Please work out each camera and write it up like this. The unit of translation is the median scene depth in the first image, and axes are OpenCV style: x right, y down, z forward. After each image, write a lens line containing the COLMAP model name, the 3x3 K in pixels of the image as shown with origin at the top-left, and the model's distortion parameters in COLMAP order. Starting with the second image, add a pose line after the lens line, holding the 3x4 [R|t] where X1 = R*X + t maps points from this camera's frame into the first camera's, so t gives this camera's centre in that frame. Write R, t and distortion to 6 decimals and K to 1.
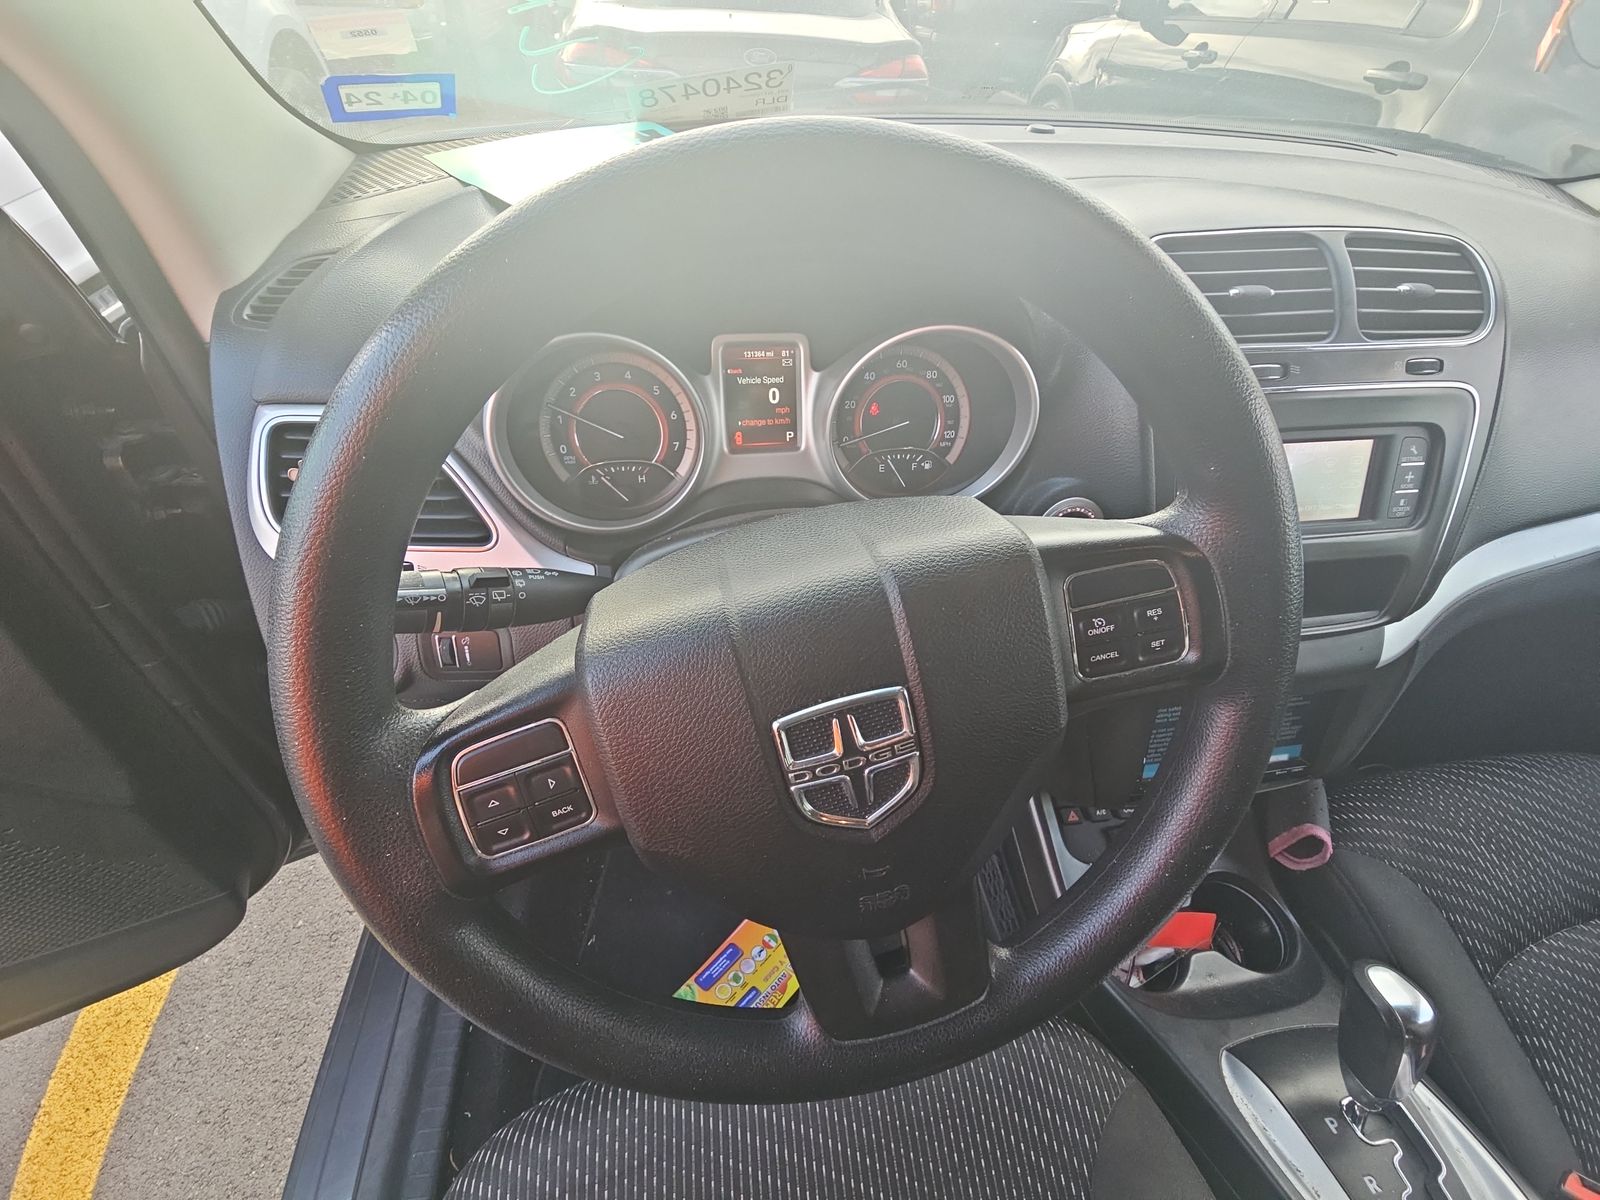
lens RADIAL K [[641.6, 0, 796.1], [0, 641.6, 604.7], [0, 0, 1]] dist [-0.001872, -0.000192]
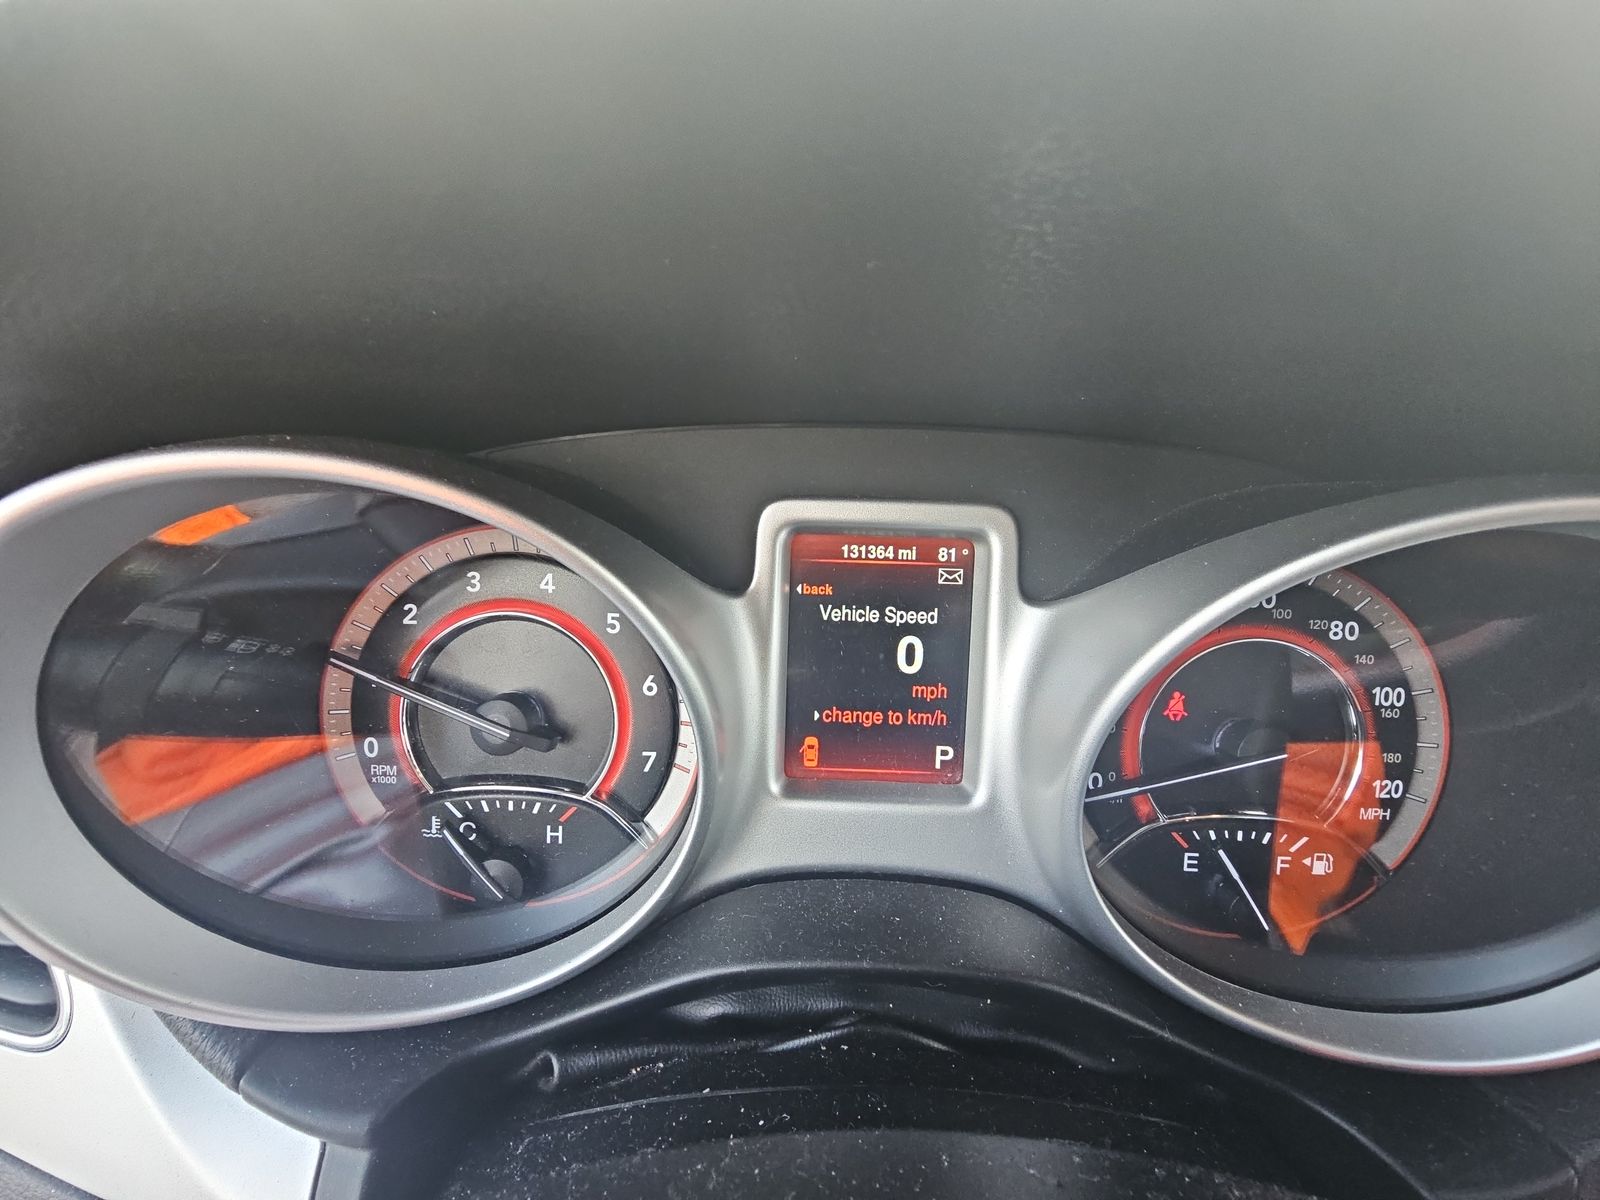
lens RADIAL K [[641.6, 0, 800.4], [0, 641.6, 598.2], [0, 0, 1]] dist [-0.001872, -0.000192]
pose [[0.988352, 0.068930, -0.135683, -0.049514], [-0.102930, 0.959470, -0.262341, -0.248111], [0.112100, 0.273251, 0.955389, 0.606924]]
